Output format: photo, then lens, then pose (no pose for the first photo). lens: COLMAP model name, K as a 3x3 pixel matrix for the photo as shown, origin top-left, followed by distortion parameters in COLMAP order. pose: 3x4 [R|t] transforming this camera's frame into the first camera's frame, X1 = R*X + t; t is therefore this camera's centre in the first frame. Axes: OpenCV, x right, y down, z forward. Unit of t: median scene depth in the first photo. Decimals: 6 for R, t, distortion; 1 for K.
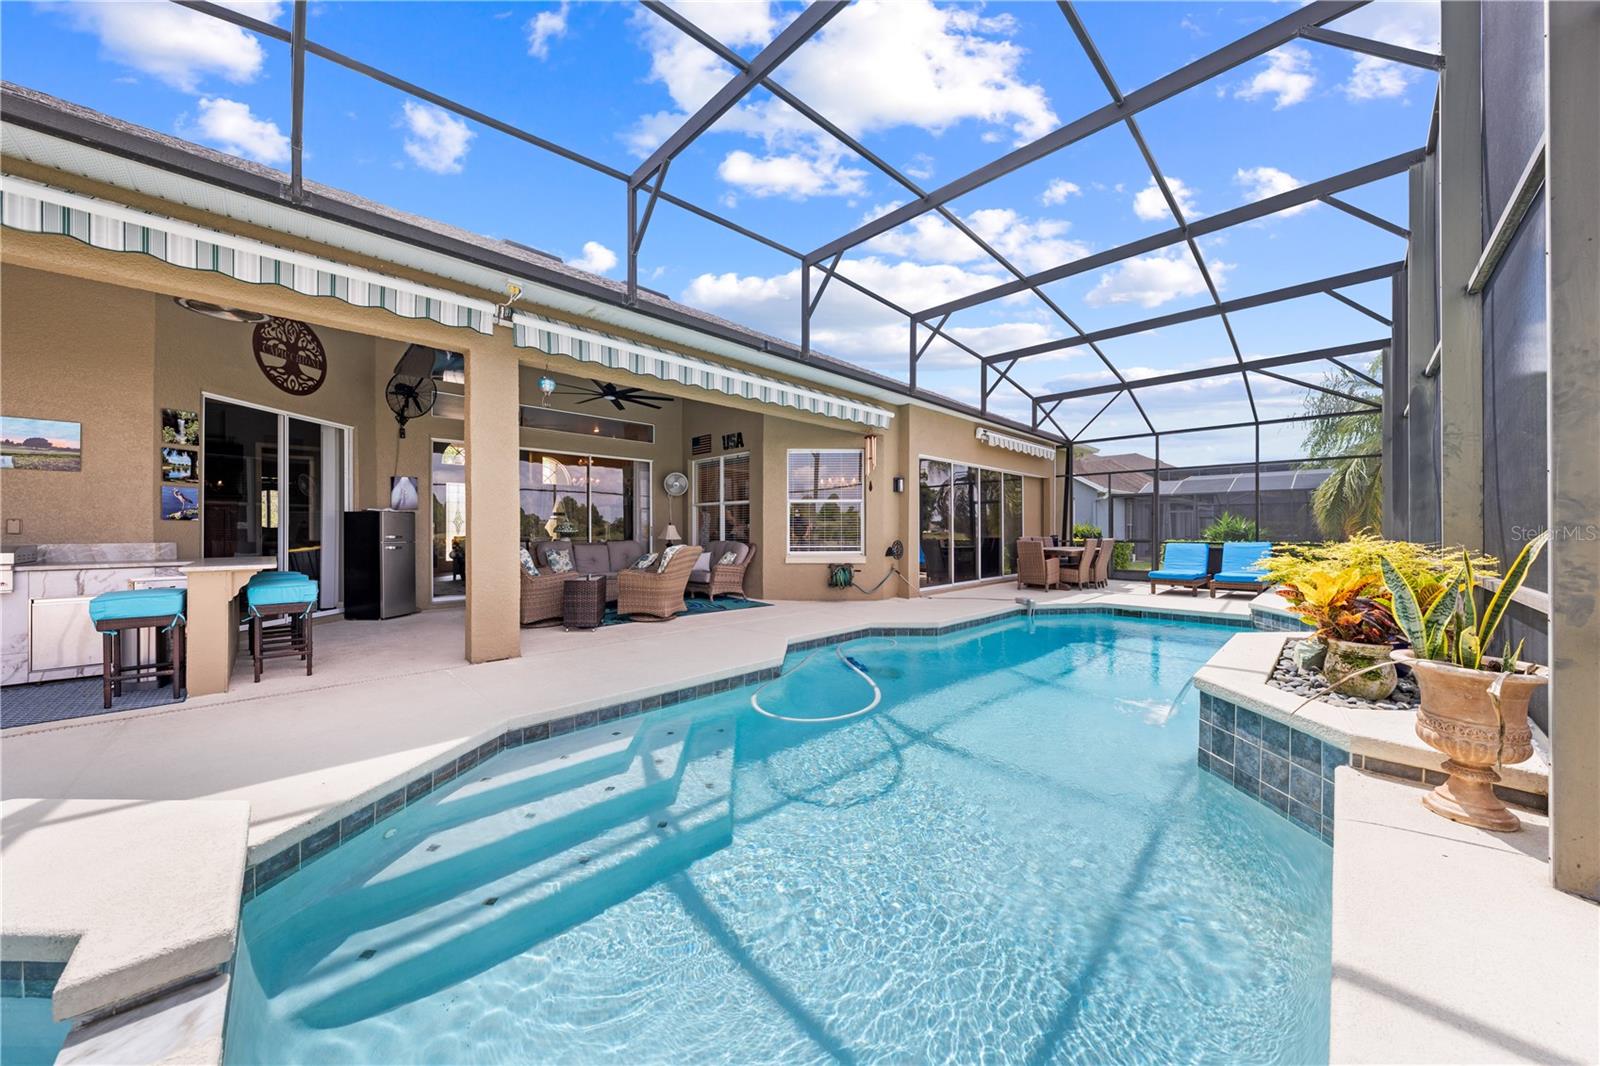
lens RADIAL K [[544.4, 0, 803.3], [0, 544.4, 529.5], [0, 0, 1]] dist [-0.000637, 0.000199]
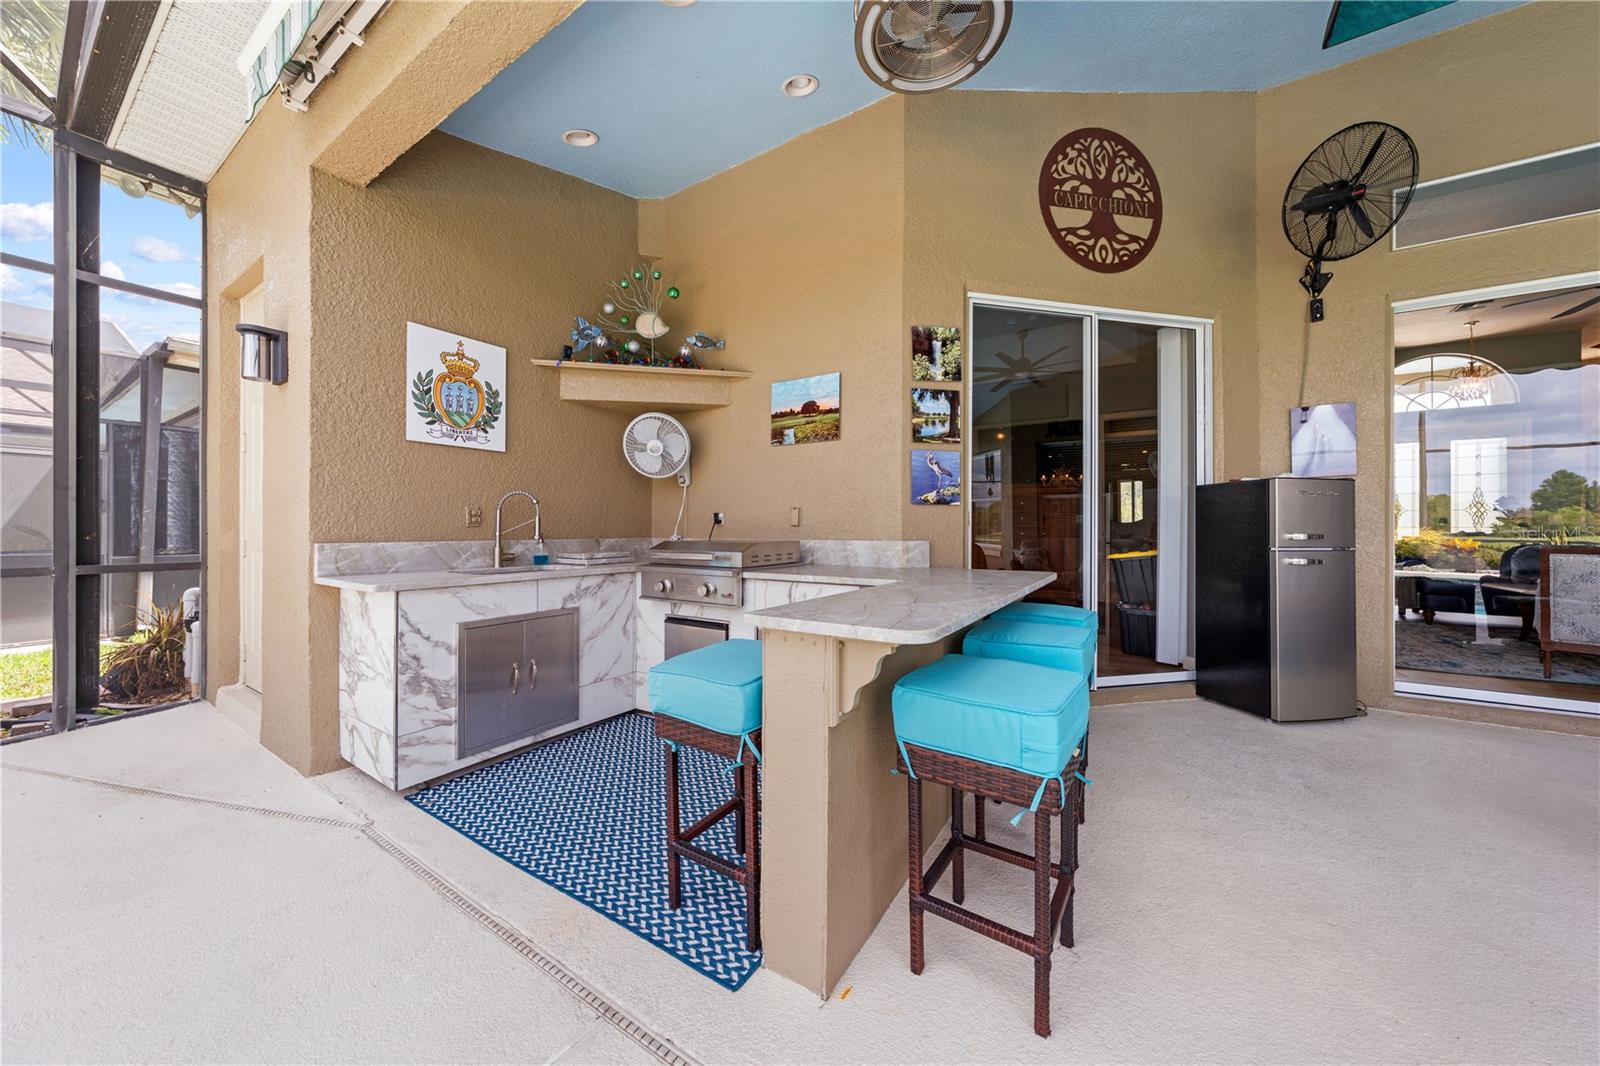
lens RADIAL K [[534.1, 0, 805.6], [0, 534.1, 524.6], [0, 0, 1]] dist [-0.002019, 0.000004]
pose [[0.213396, -0.001973, -0.976964, -0.452837], [0.001335, 0.999998, -0.001728, 0.004708], [0.976965, -0.000935, 0.213398, 0.560667]]
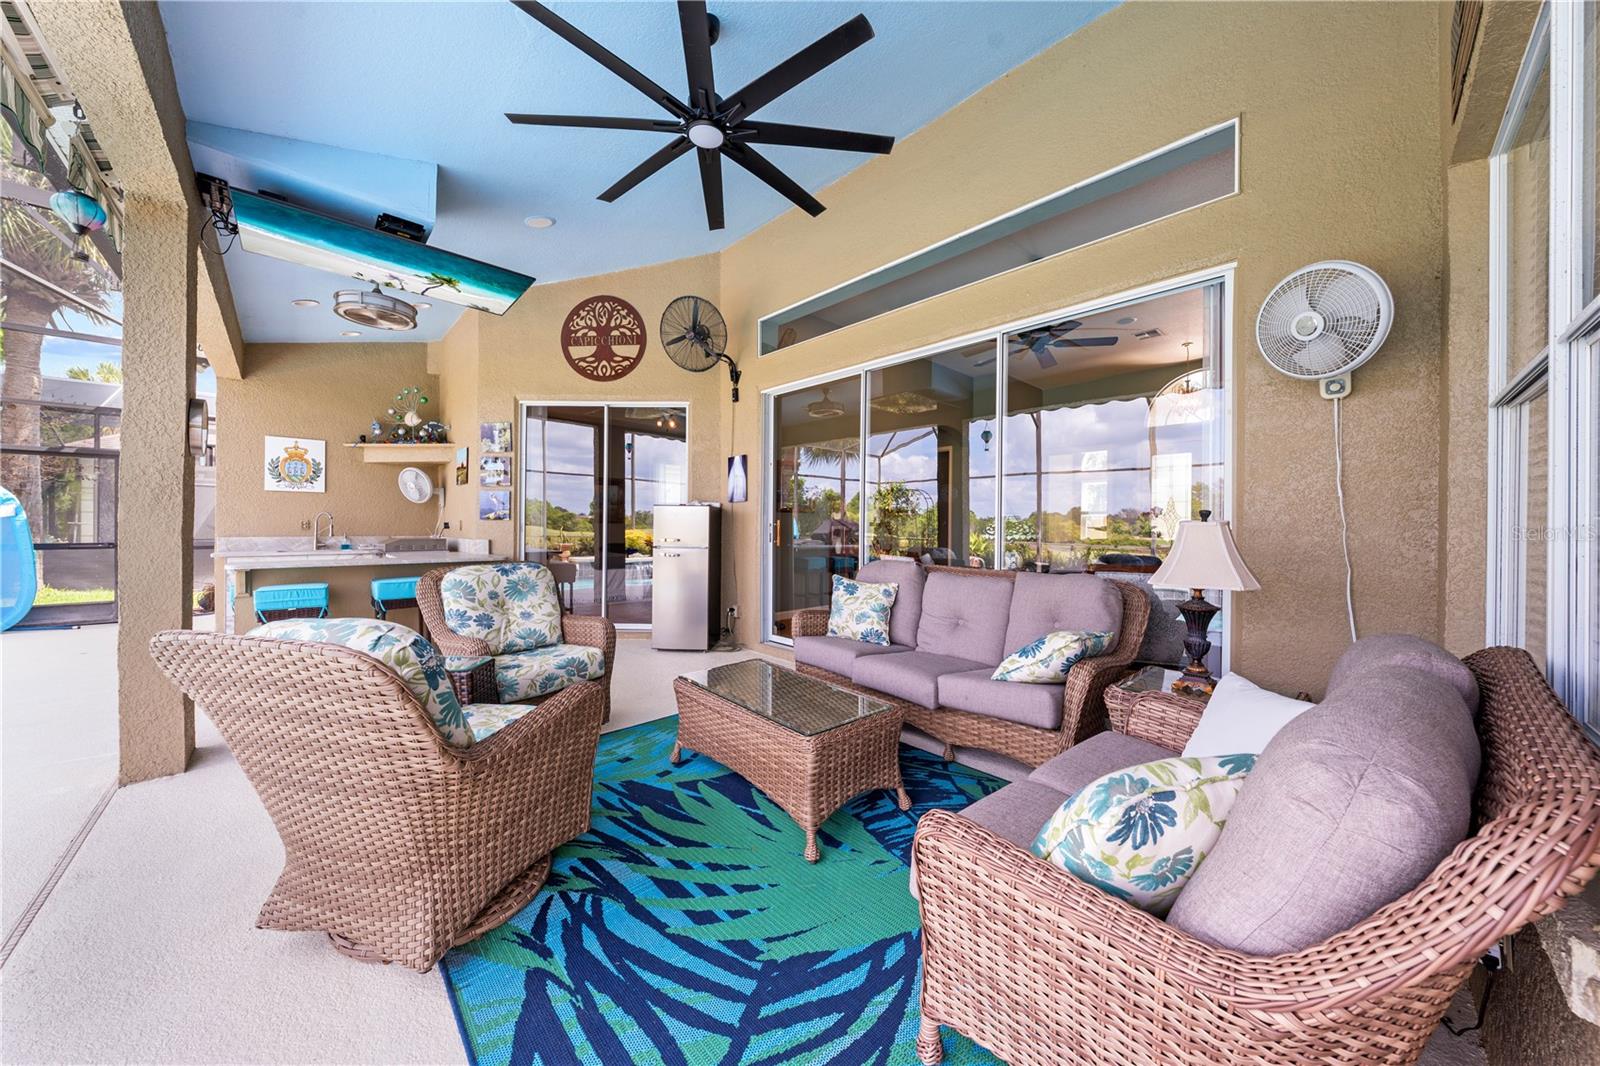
lens RADIAL K [[534.1, 0, 805.6], [0, 534.1, 524.6], [0, 0, 1]] dist [-0.002019, 0.000004]
pose [[-0.026918, 0.004993, -0.999625, -0.044266], [-0.003852, 0.999980, 0.005098, -0.012322], [0.999630, 0.003988, -0.026898, 1.288333]]
